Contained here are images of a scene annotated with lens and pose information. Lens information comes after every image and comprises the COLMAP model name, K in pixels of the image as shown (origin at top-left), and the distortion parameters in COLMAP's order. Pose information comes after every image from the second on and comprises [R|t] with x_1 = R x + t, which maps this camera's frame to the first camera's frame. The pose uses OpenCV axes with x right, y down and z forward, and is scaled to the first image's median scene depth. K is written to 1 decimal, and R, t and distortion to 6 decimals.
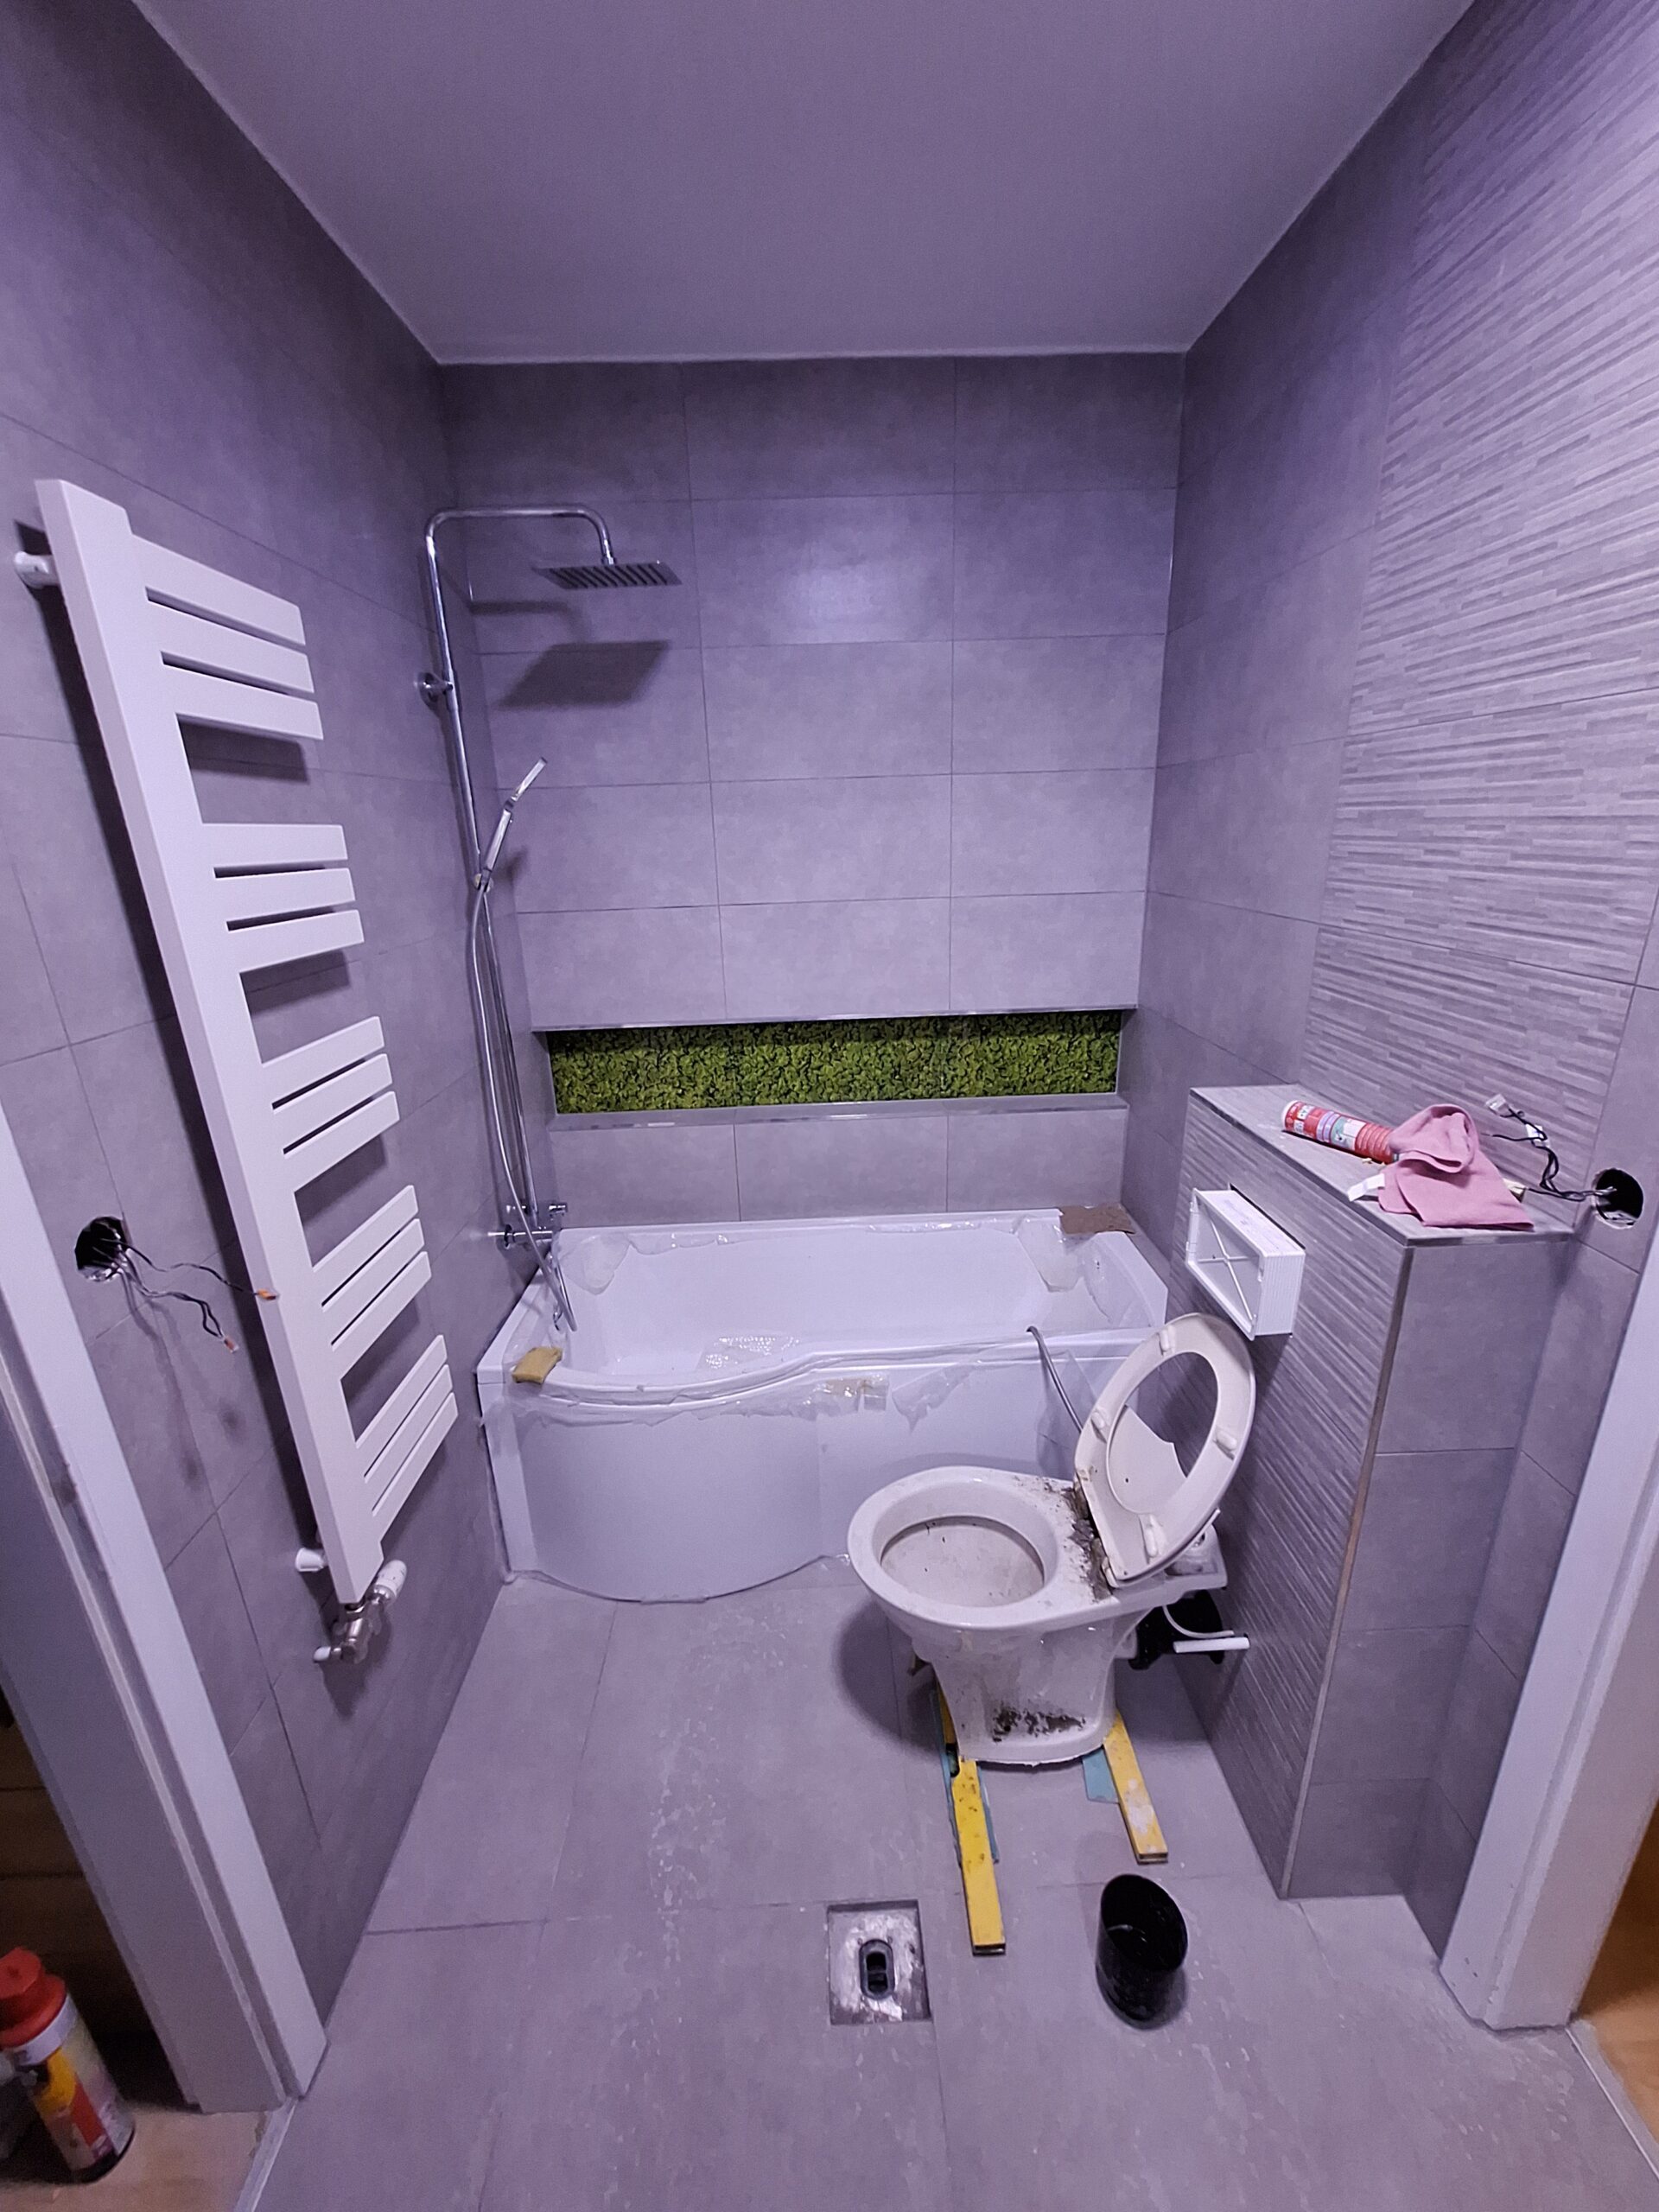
lens RADIAL K [[842.8, 0, 813.3], [0, 842.8, 1115.2], [0, 0, 1]] dist [-0.033574, 0.001089]
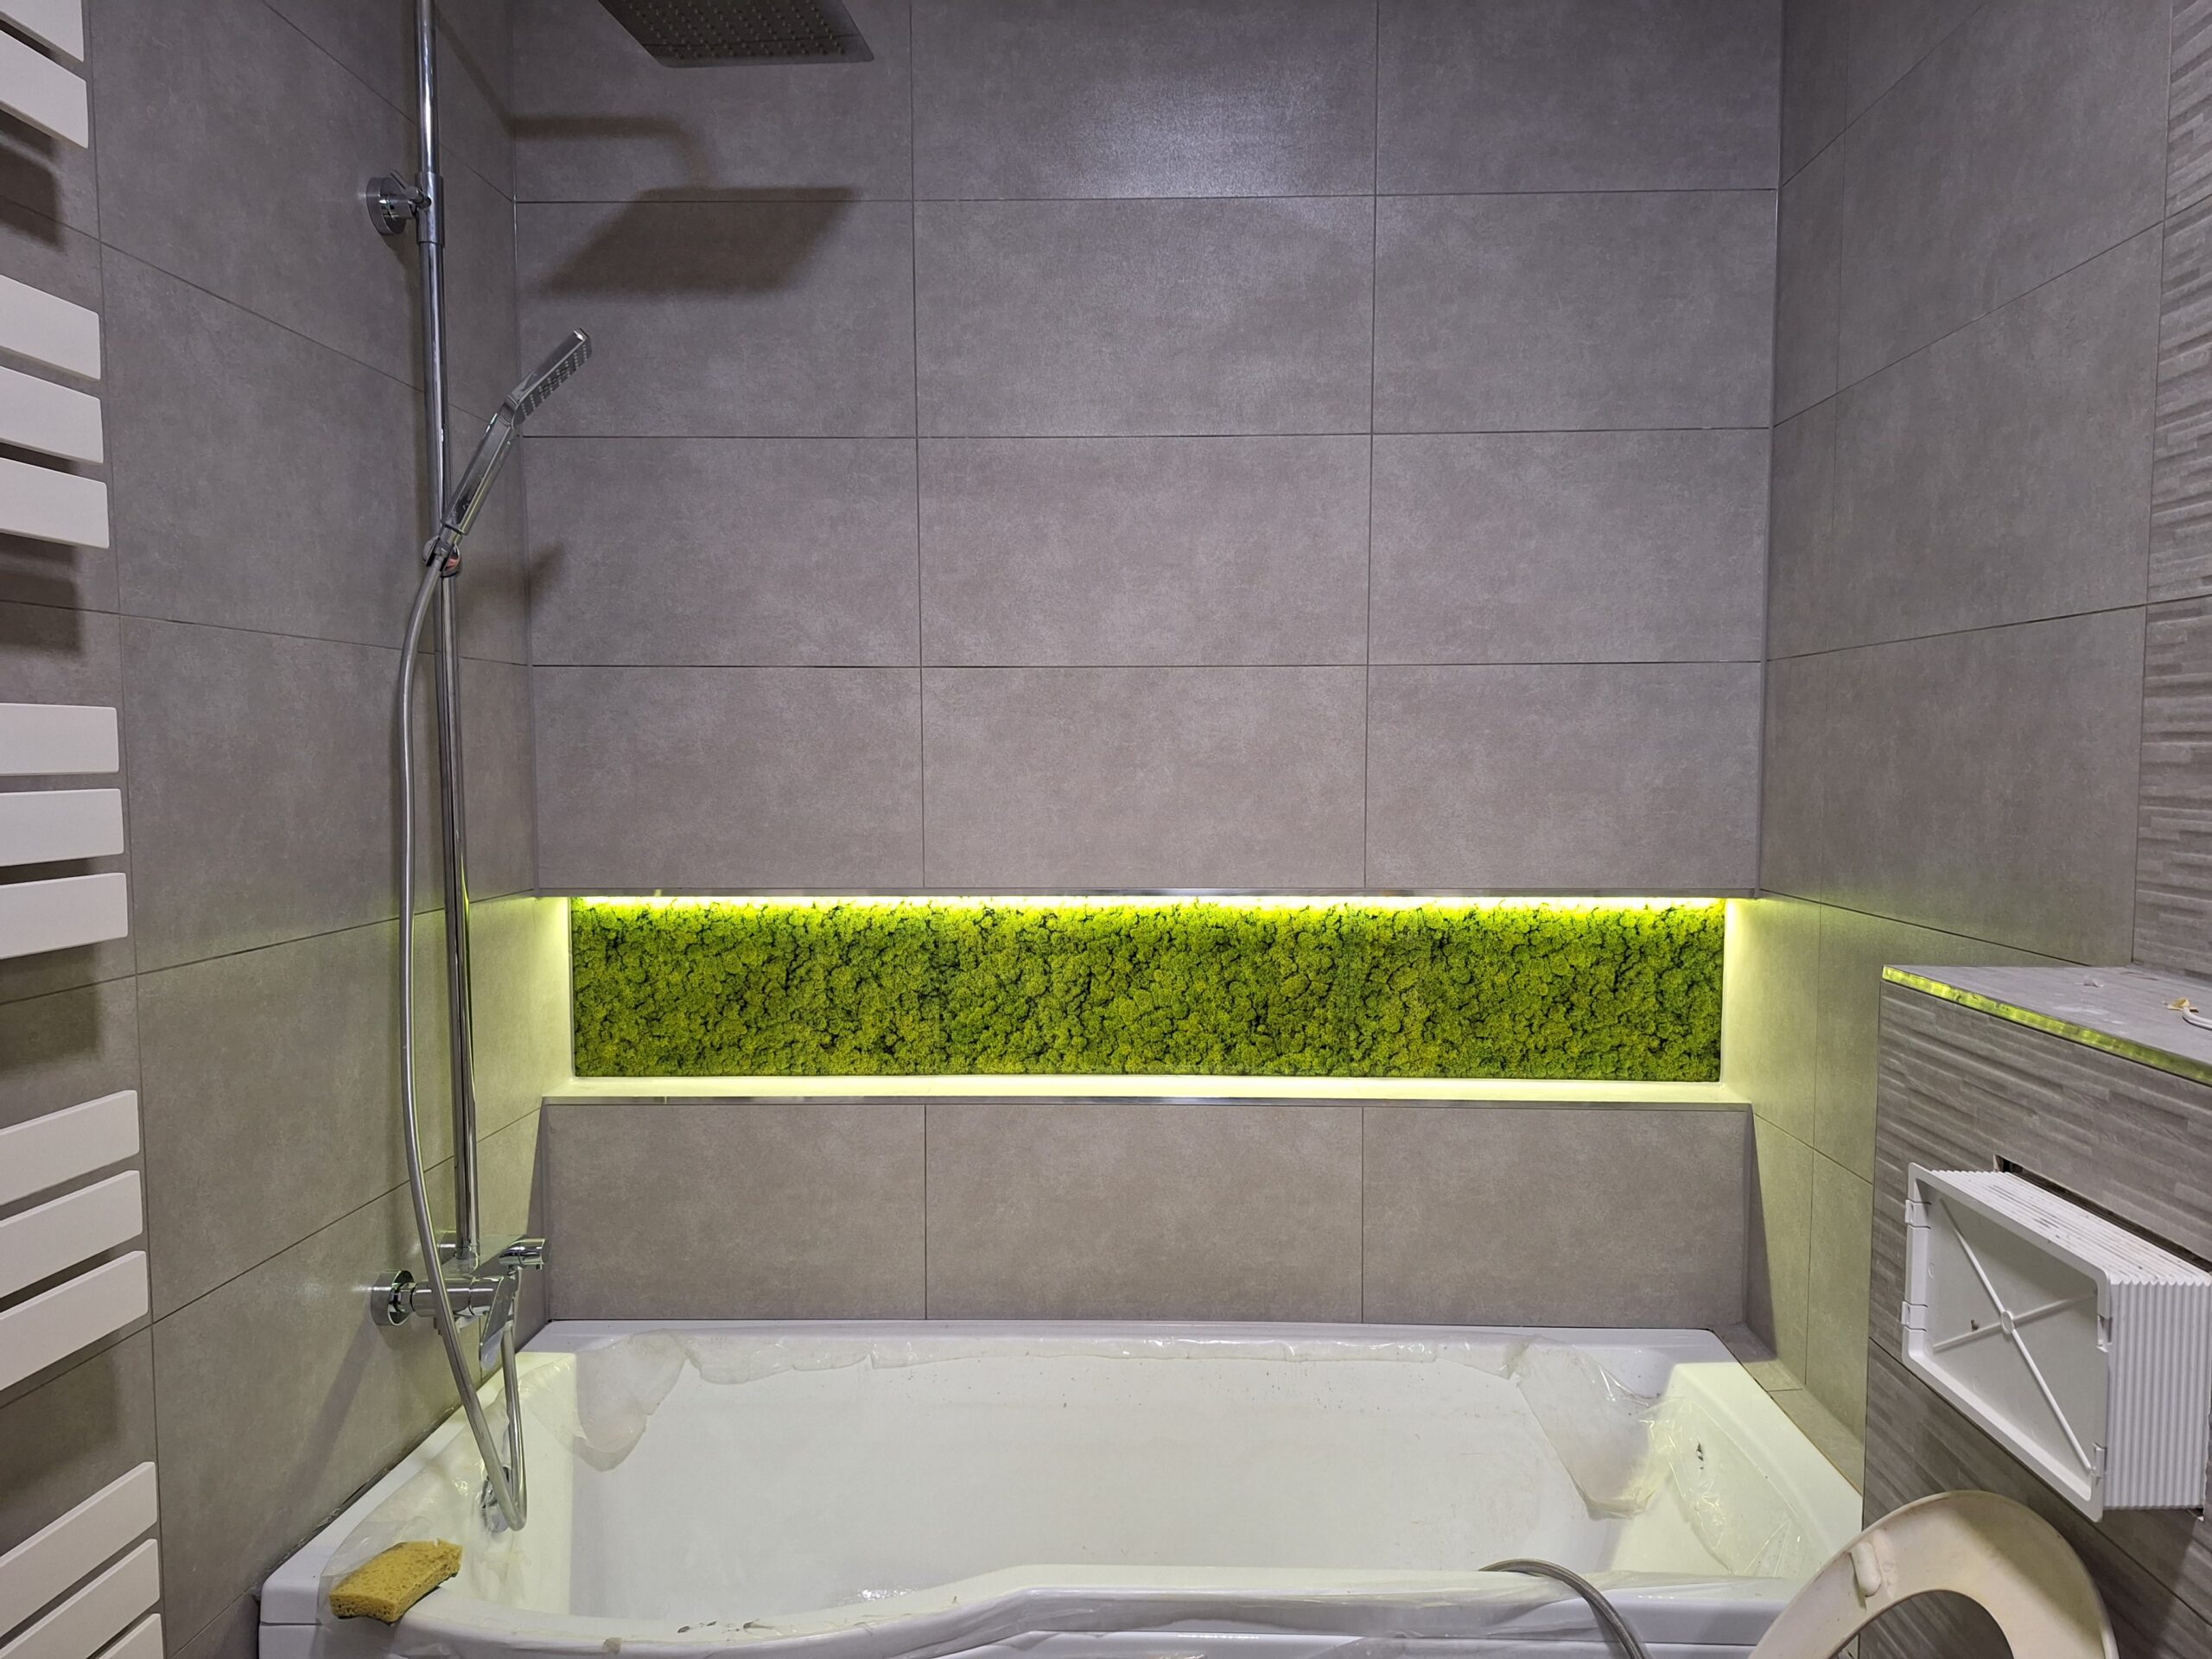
lens RADIAL K [[1509.4, 0, 1106.8], [0, 1509.4, 880.8], [0, 0, 1]] dist [0.055968, -0.046186]
pose [[0.998217, 0.039125, -0.045077, 0.051800], [-0.048909, 0.969046, -0.241986, 0.104240], [0.034213, 0.243760, 0.969232, 0.132122]]
